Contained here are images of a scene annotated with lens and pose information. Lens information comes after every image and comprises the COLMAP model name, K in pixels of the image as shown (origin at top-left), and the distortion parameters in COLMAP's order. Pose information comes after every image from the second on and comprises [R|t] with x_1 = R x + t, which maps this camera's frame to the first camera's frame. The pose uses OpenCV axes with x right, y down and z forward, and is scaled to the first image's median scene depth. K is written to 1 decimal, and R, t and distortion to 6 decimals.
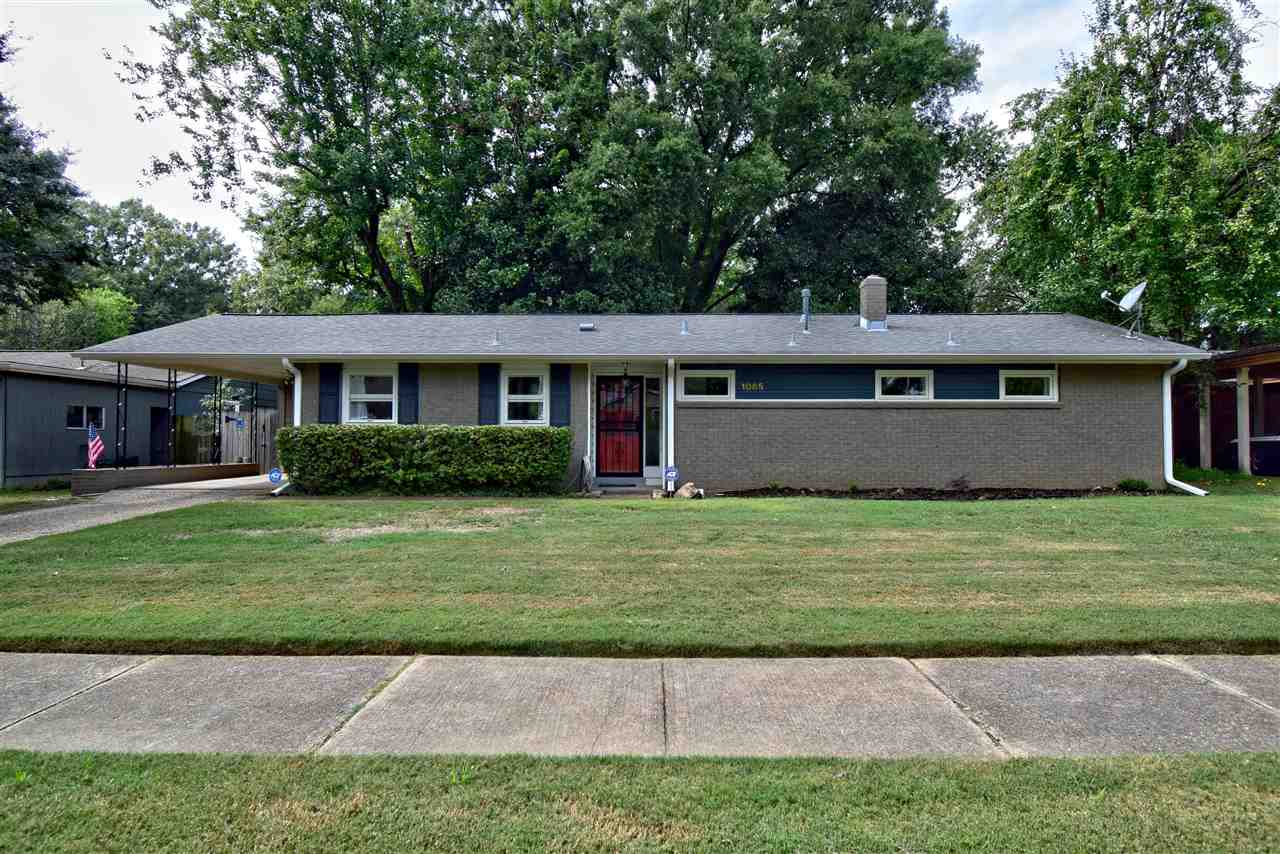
lens RADIAL K [[563.5, 0, 639.6], [0, 563.5, 416.0], [0, 0, 1]] dist [-0.001327, -0.000447]
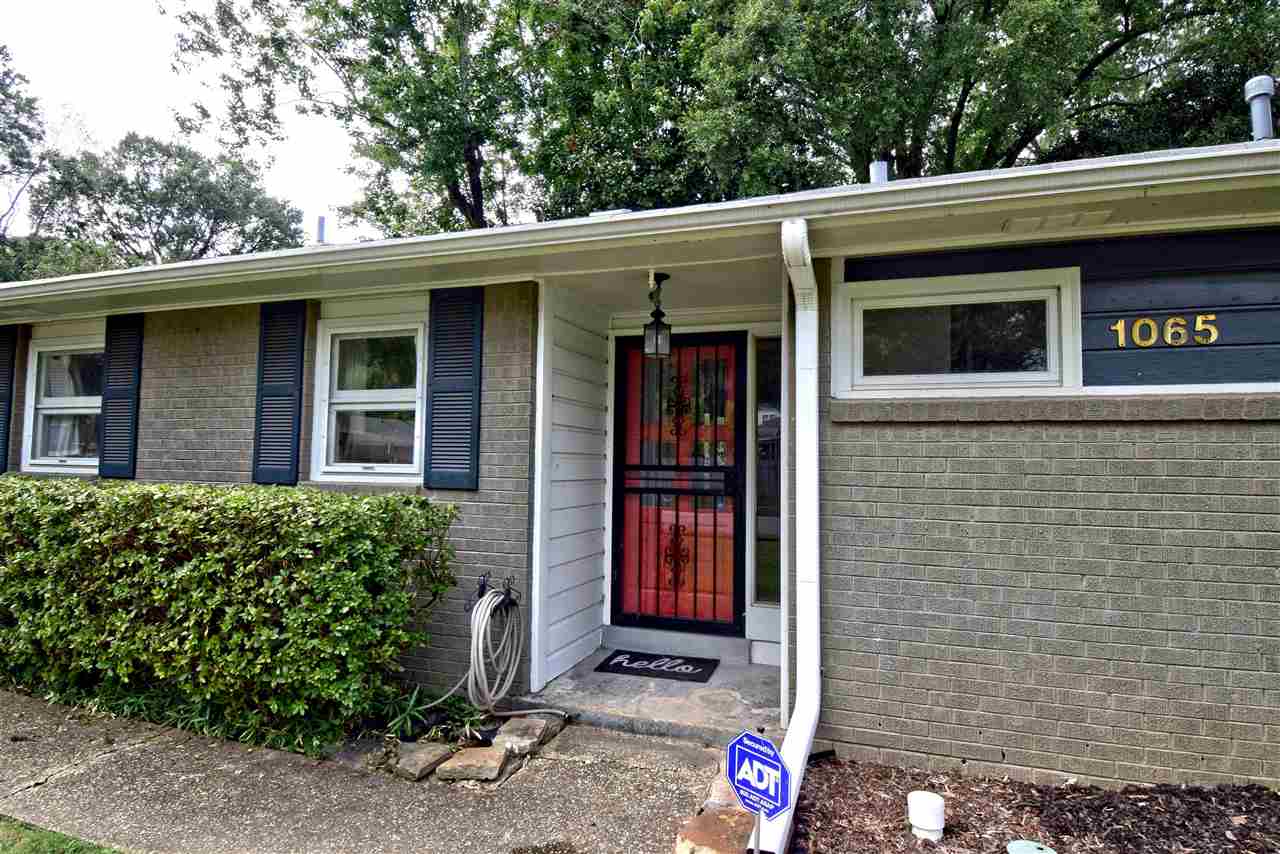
lens RADIAL K [[690.8, 0, 640.0], [0, 690.8, 427.0], [0, 0, 1]] dist [-0.000786, -0.000151]
pose [[0.955196, -0.006314, -0.295908, 0.074302], [0.000398, 0.999799, -0.020051, -0.006548], [0.295975, 0.019035, 0.955006, 0.649039]]
